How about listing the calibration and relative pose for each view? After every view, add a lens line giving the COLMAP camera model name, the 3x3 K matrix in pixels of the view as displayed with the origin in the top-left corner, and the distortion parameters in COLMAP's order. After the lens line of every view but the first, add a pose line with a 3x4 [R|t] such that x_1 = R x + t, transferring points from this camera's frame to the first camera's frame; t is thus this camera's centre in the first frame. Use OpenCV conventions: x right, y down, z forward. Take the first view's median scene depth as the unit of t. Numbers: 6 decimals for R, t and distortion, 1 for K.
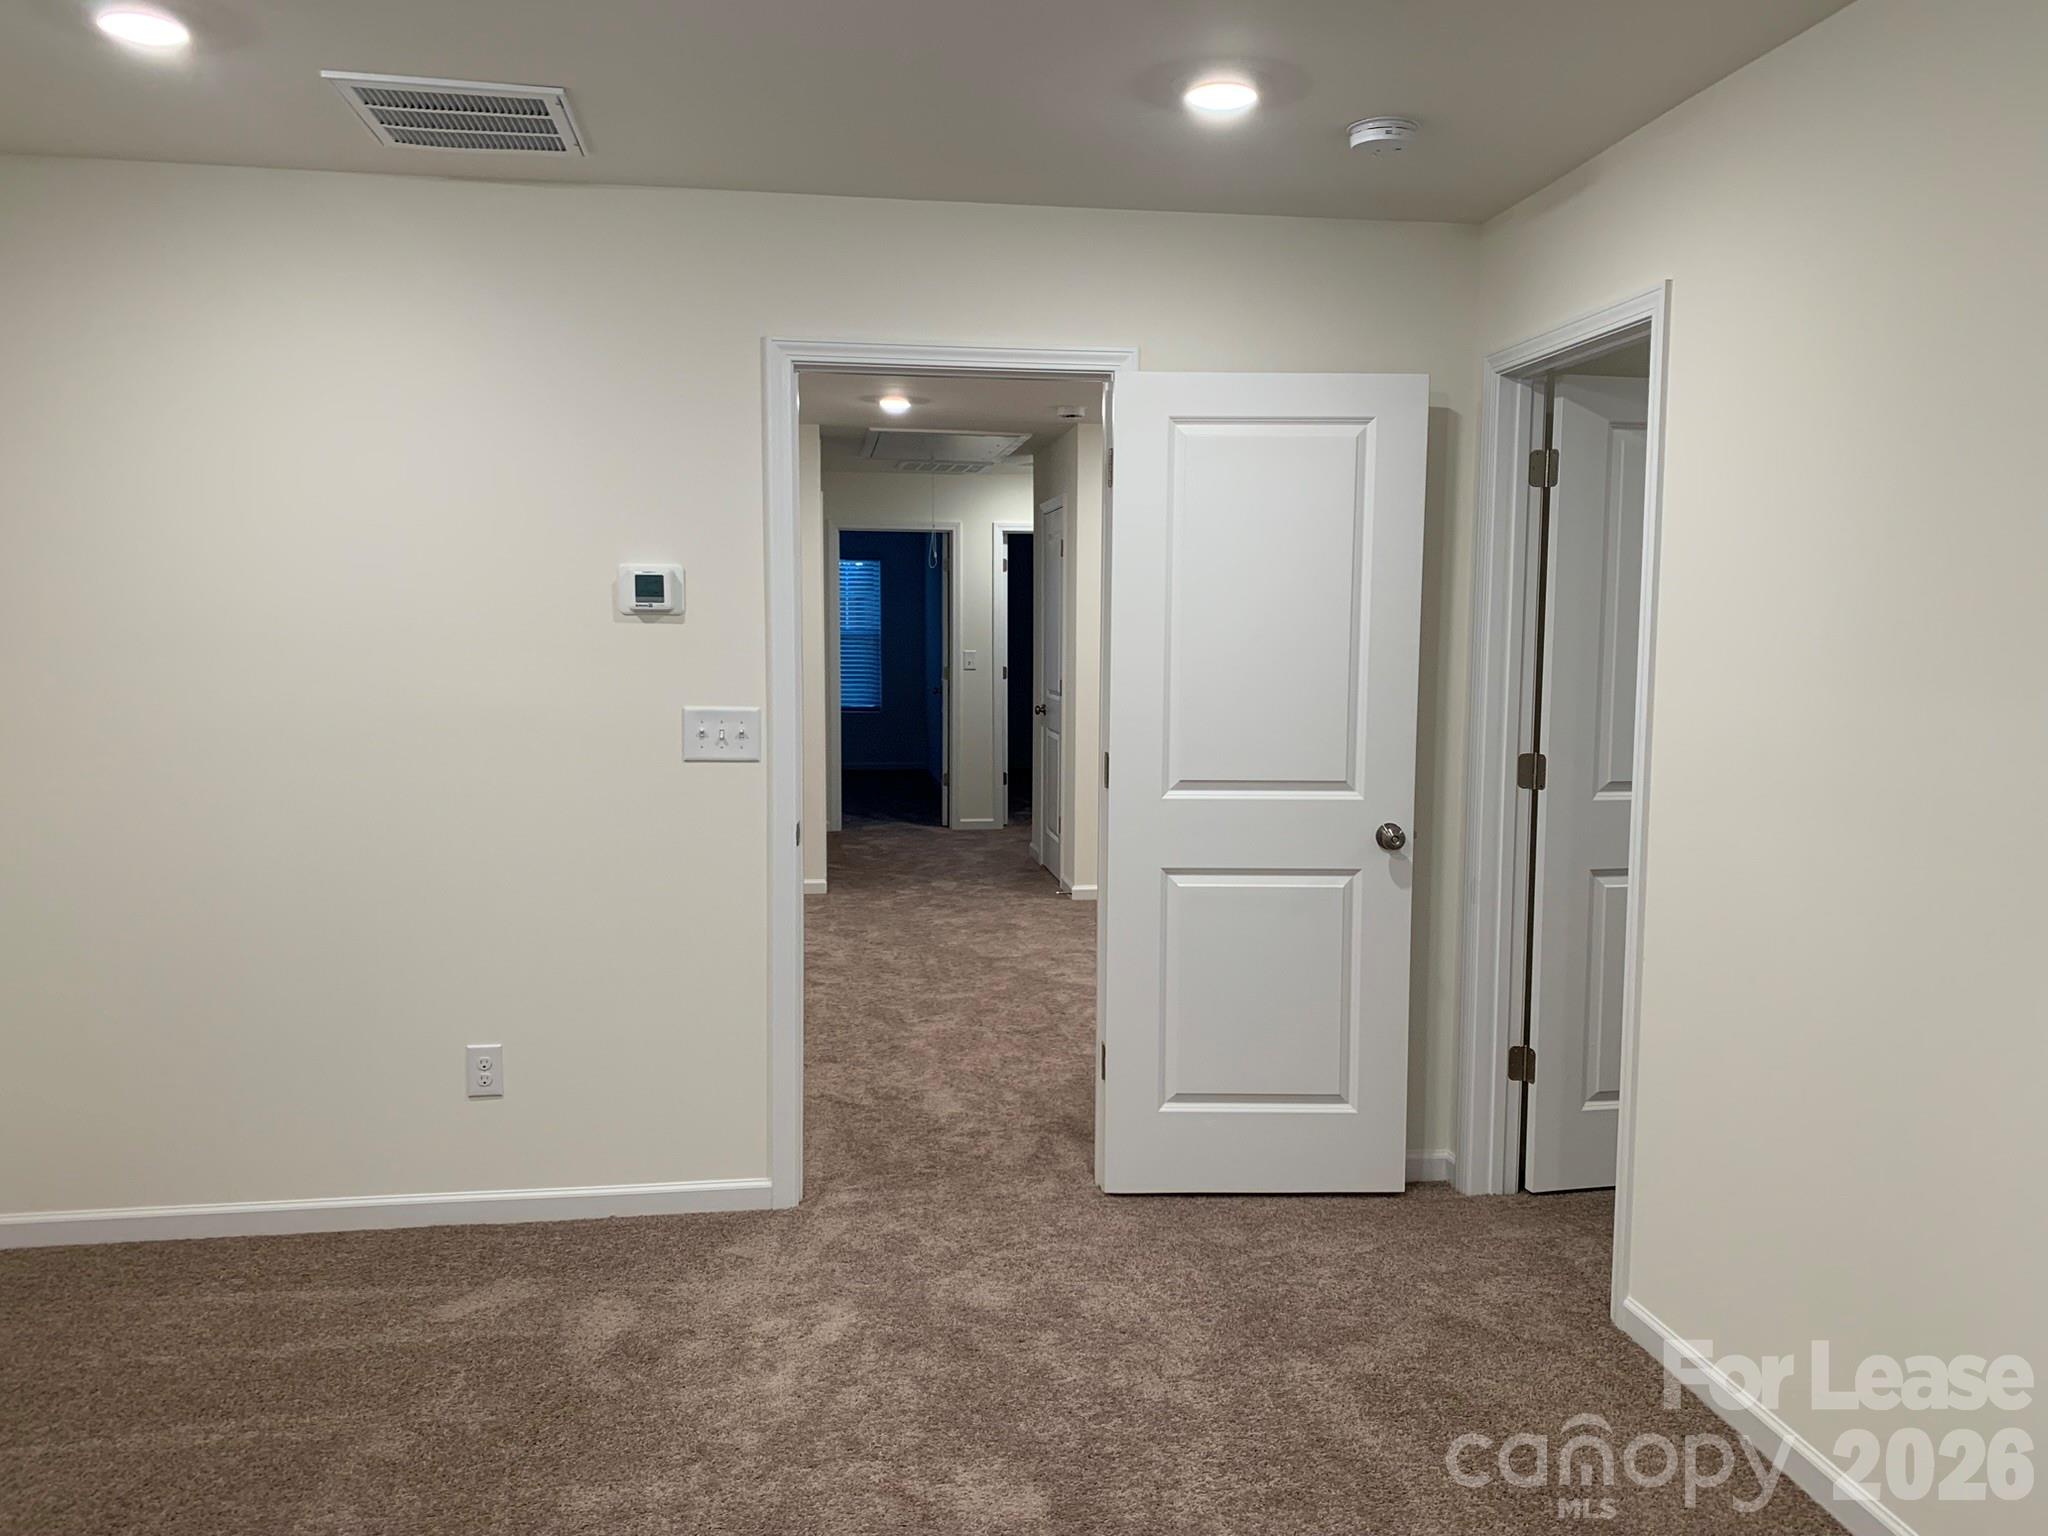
lens RADIAL K [[1548.9, 0, 1038.5], [0, 1548.9, 765.4], [0, 0, 1]] dist [0.035927, -0.035506]
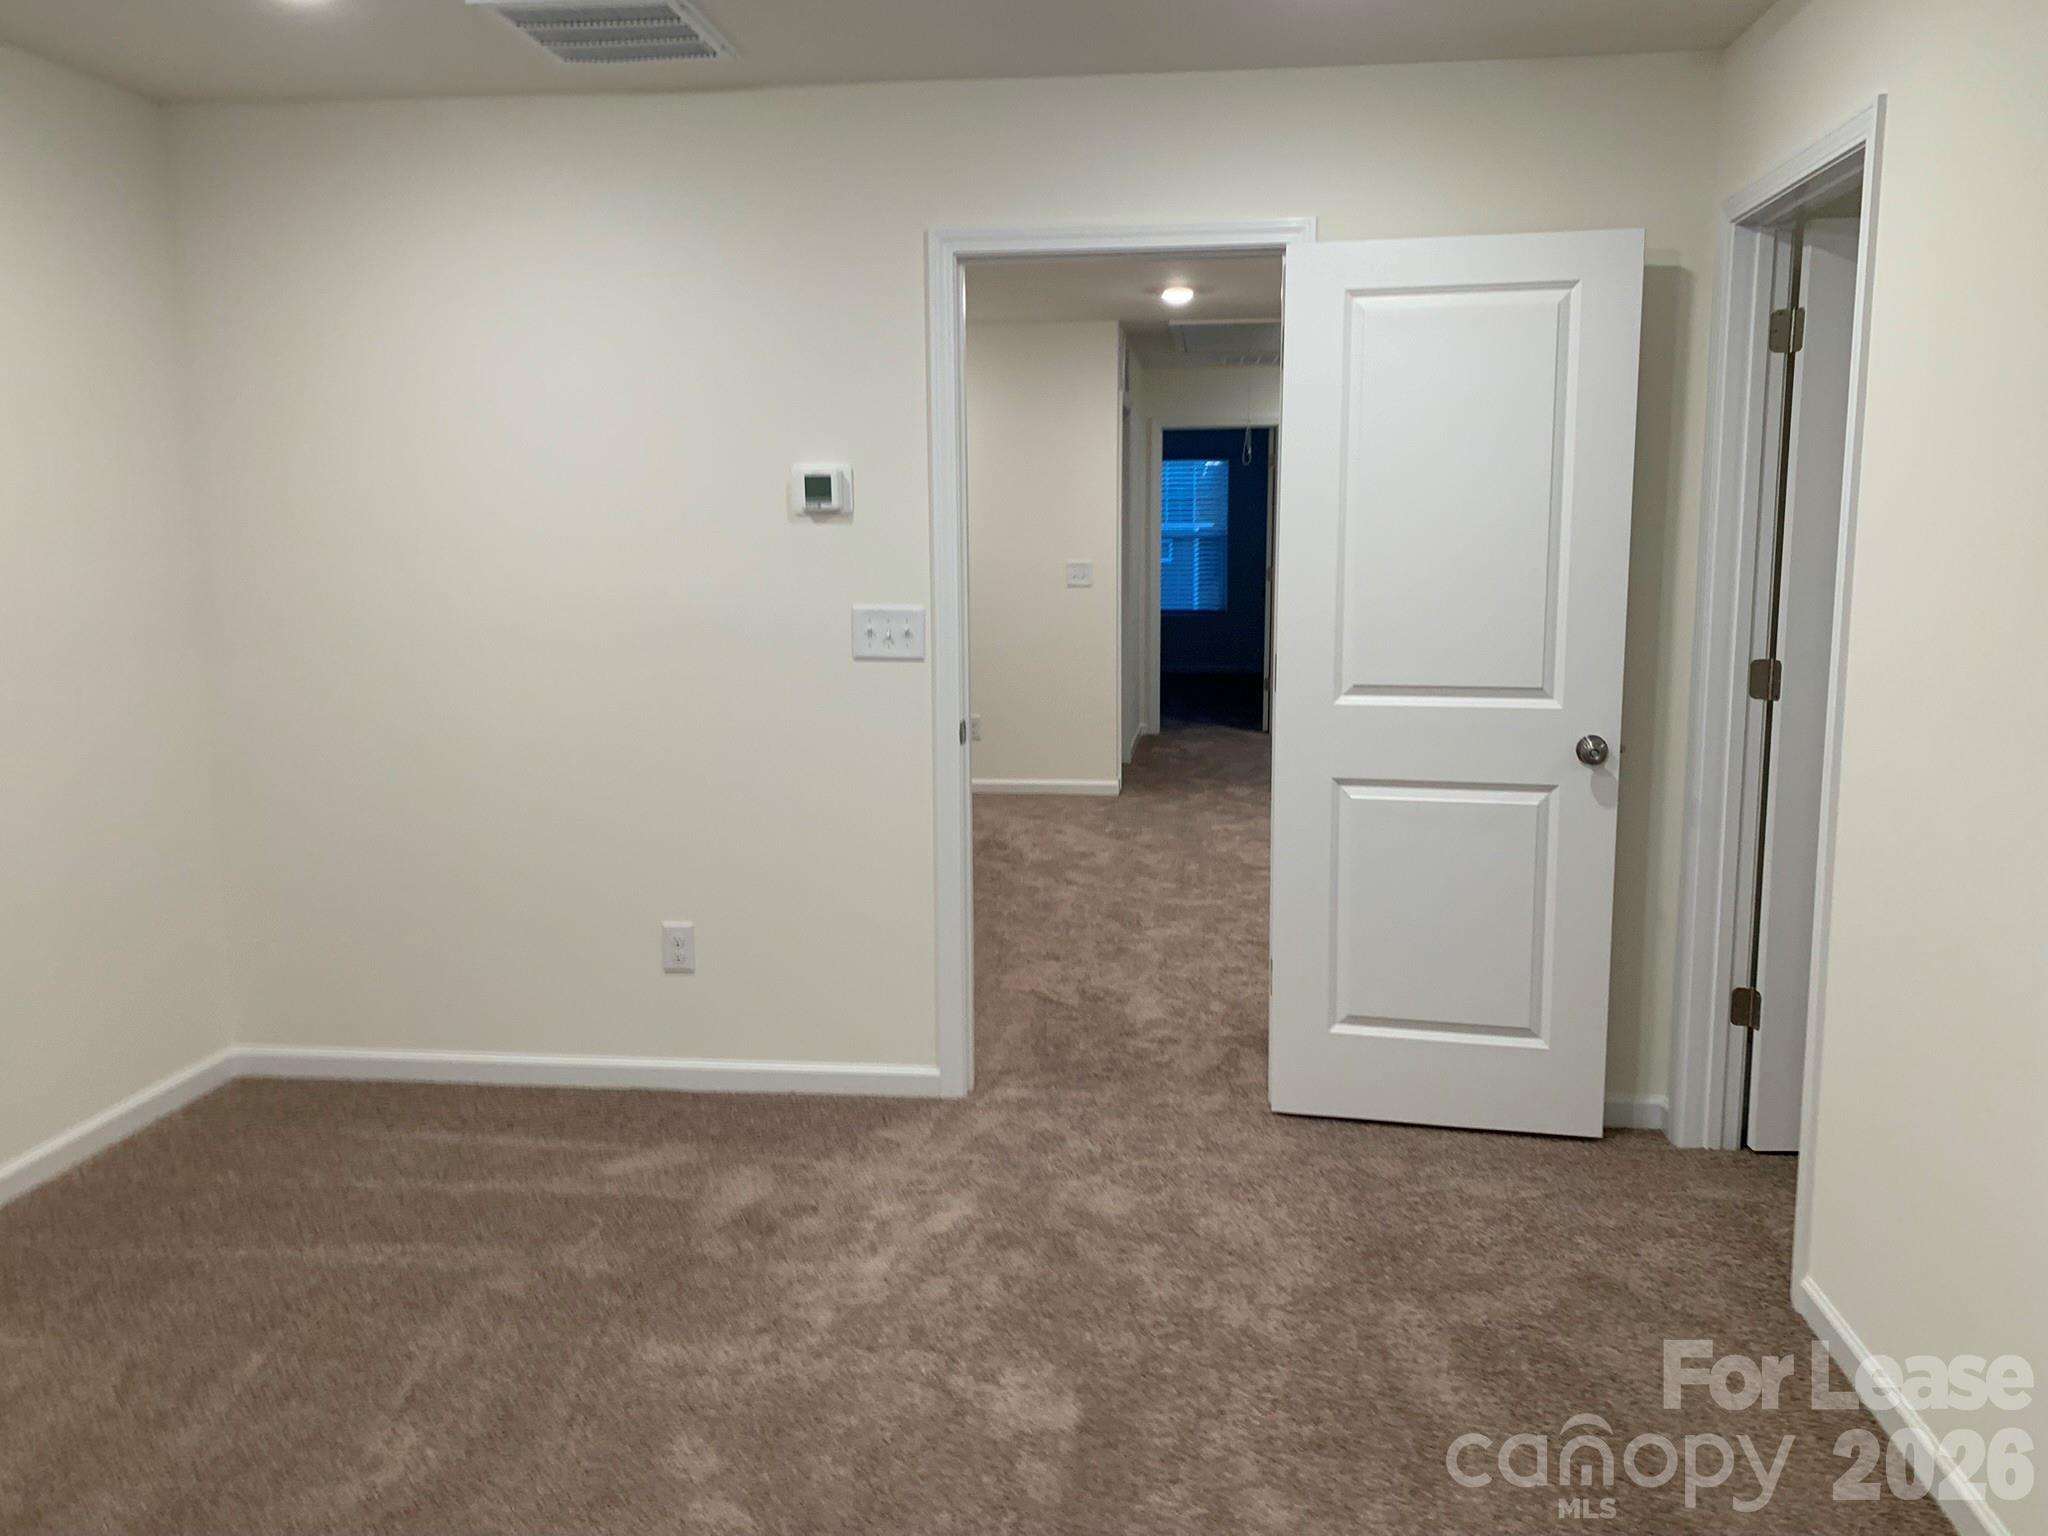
lens RADIAL K [[1548.9, 0, 1044.6], [0, 1548.9, 748.3], [0, 0, 1]] dist [0.035927, -0.035506]
pose [[0.967156, 0.024642, -0.252987, 0.145210], [-0.011645, 0.998540, 0.052743, 0.000782], [0.253917, -0.048065, 0.966031, 0.042379]]
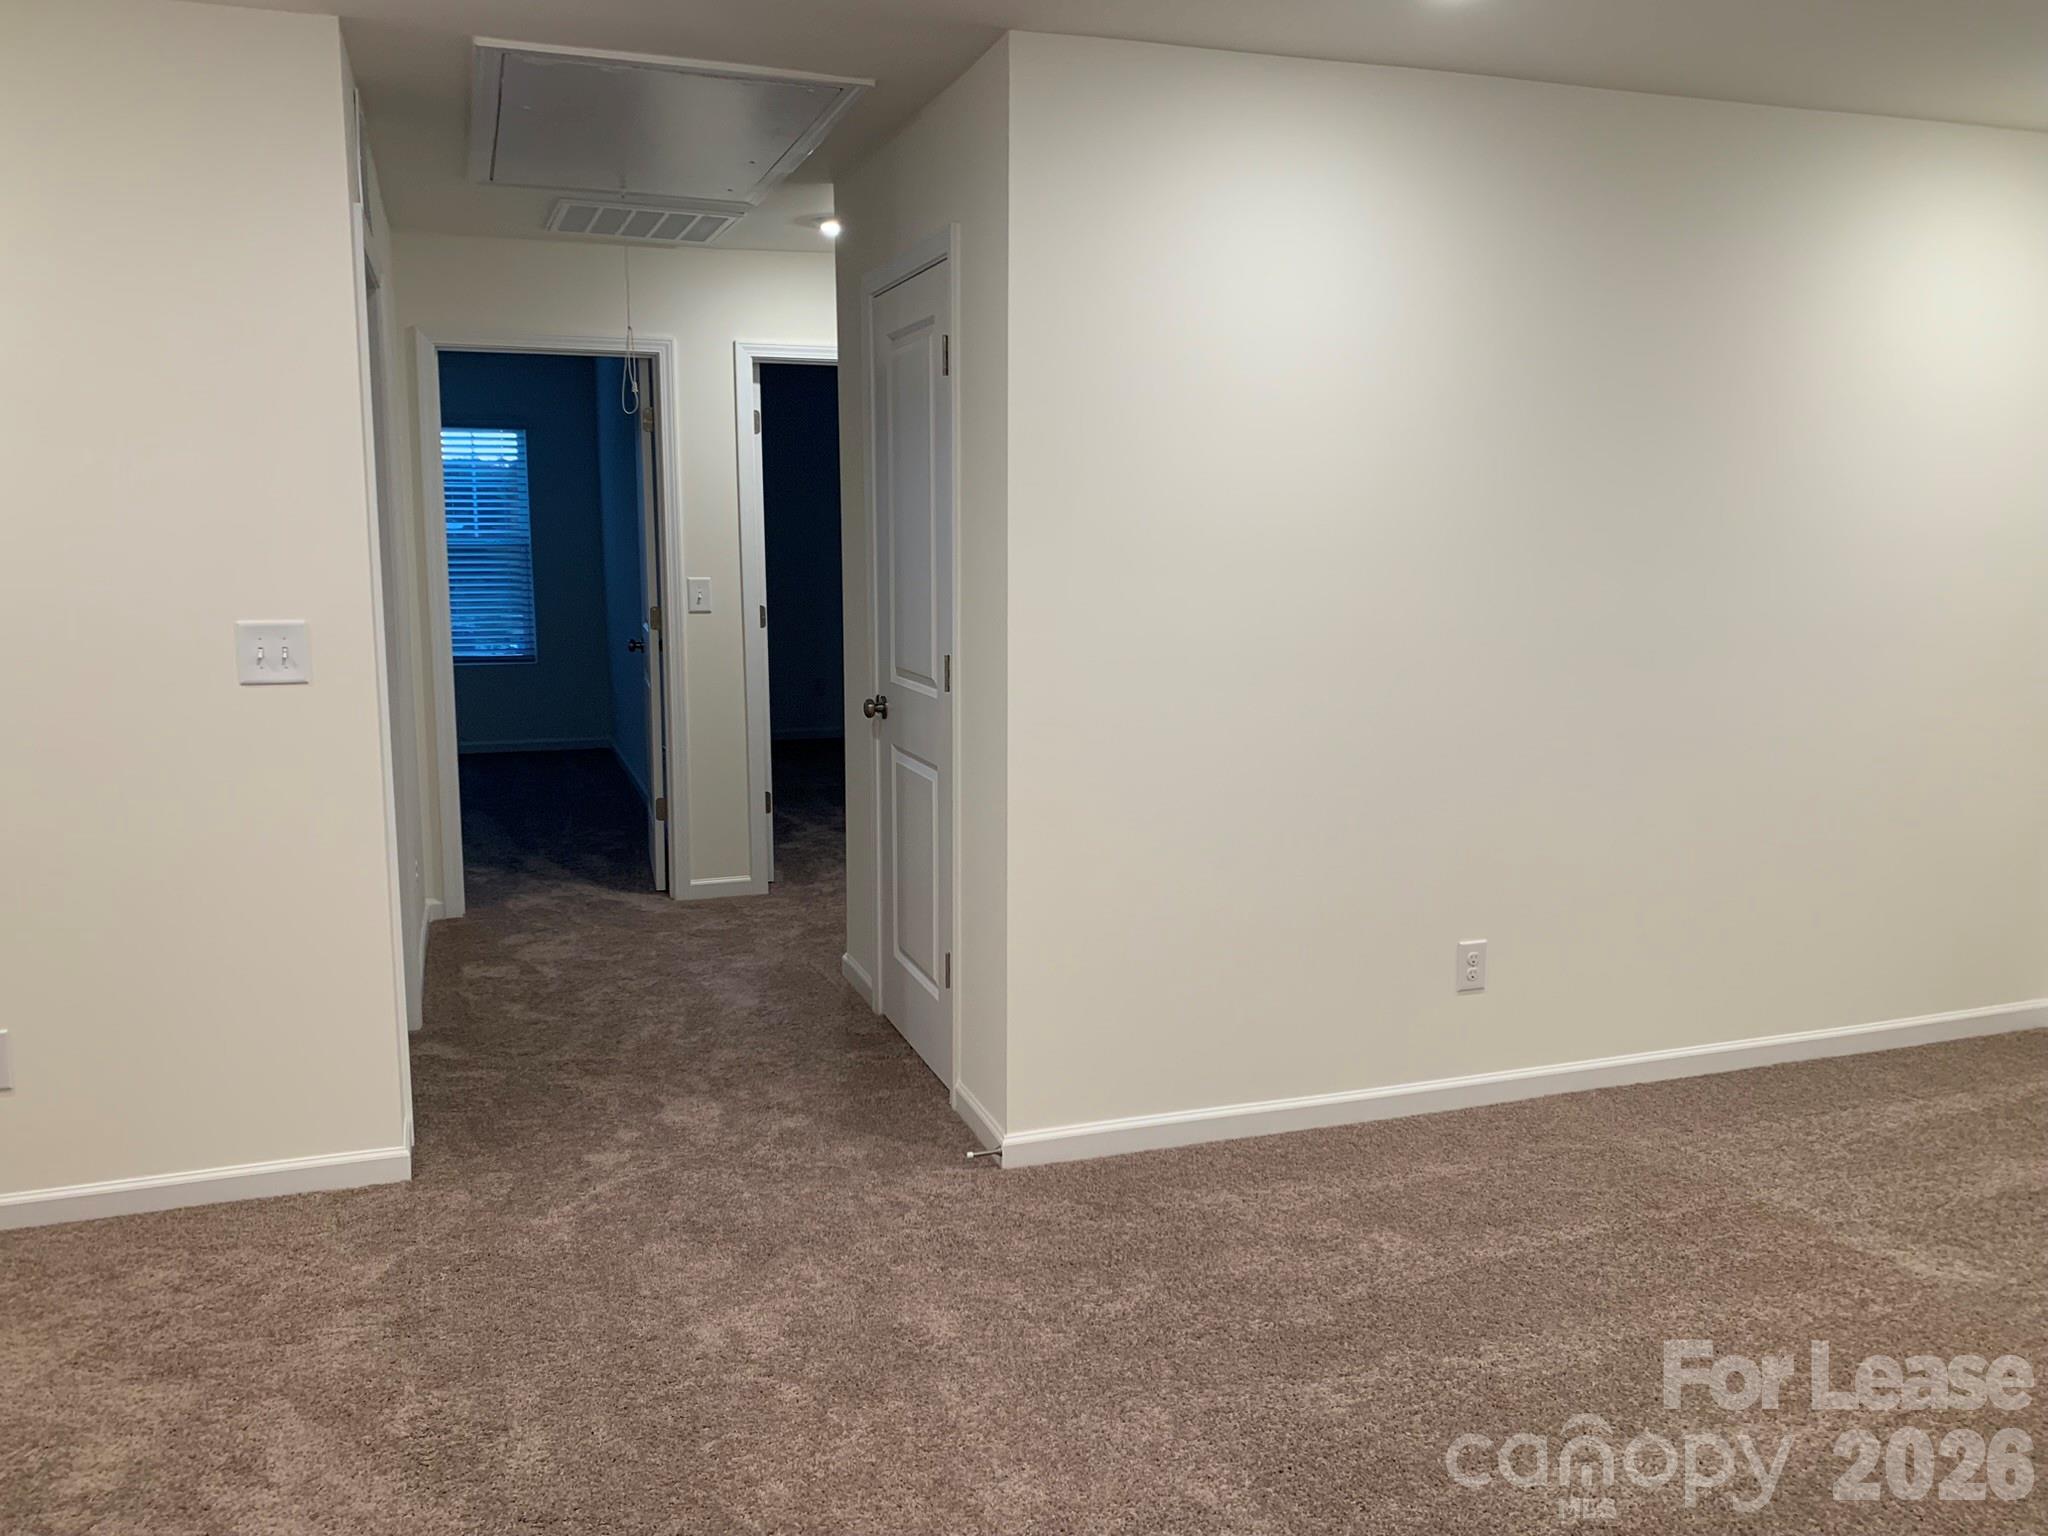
lens RADIAL K [[1548.9, 0, 1018.4], [0, 1548.9, 765.9], [0, 0, 1]] dist [0.035927, -0.035506]
pose [[0.980756, -0.030984, 0.192761, -0.110041], [0.019111, 0.997821, 0.063155, -0.107289], [-0.194297, -0.058256, 0.979211, 1.162276]]
